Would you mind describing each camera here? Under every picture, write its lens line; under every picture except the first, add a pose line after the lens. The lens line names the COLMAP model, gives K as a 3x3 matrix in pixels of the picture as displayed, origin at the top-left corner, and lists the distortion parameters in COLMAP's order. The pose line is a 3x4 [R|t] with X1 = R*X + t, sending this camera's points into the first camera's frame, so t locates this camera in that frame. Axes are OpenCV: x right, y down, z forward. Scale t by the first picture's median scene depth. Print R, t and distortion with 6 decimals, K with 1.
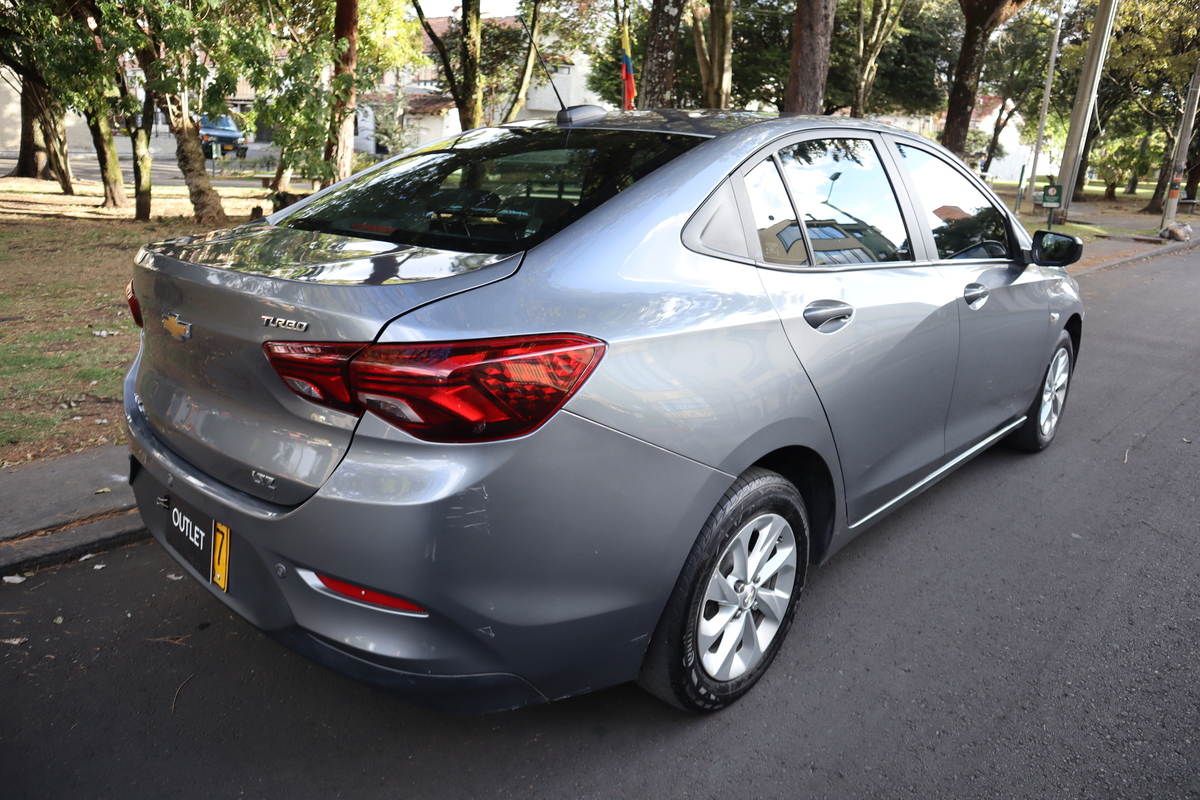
lens RADIAL K [[832.1, 0, 604.4], [0, 832.1, 396.6], [0, 0, 1]] dist [-0.126236, 0.078506]
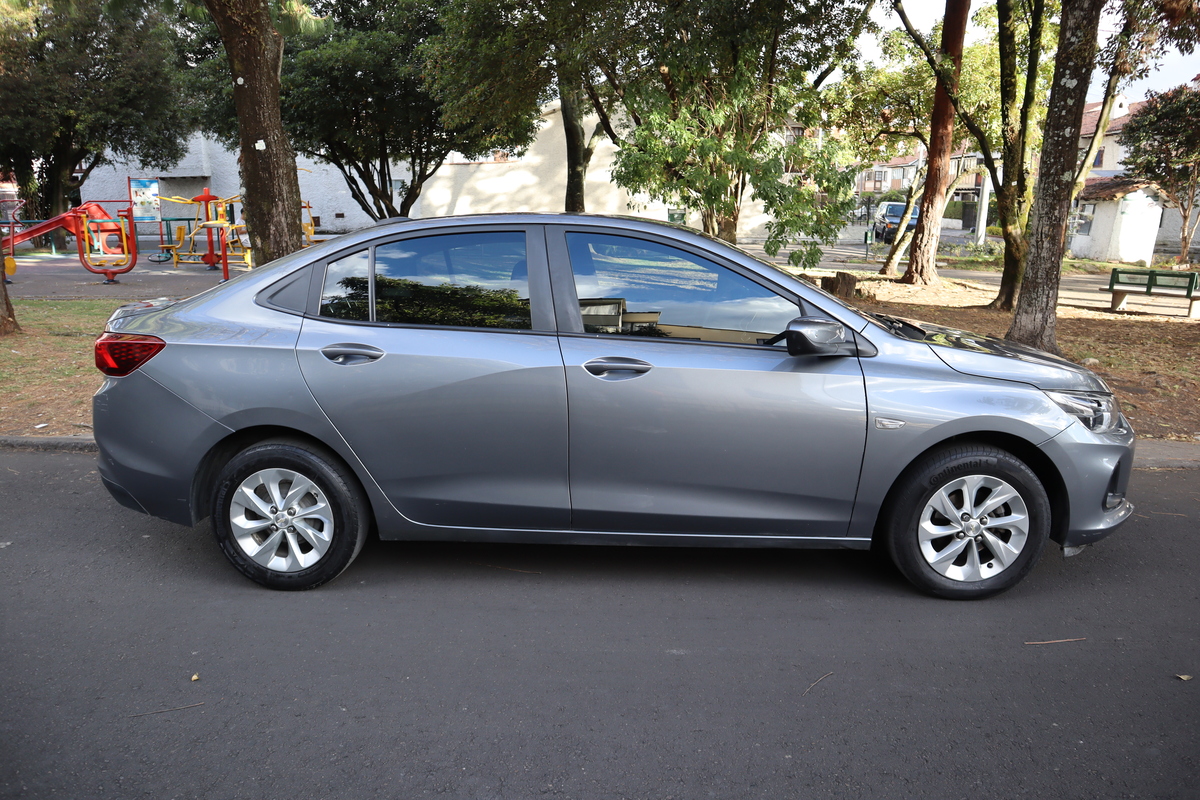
lens RADIAL K [[832.1, 0, 604.4], [0, 832.1, 396.6], [0, 0, 1]] dist [-0.126236, 0.078506]
pose [[0.659465, 0.118468, -0.742341, 0.267247], [-0.193209, 0.981042, -0.015077, -0.014127], [0.726482, 0.153369, 0.669852, 0.055256]]
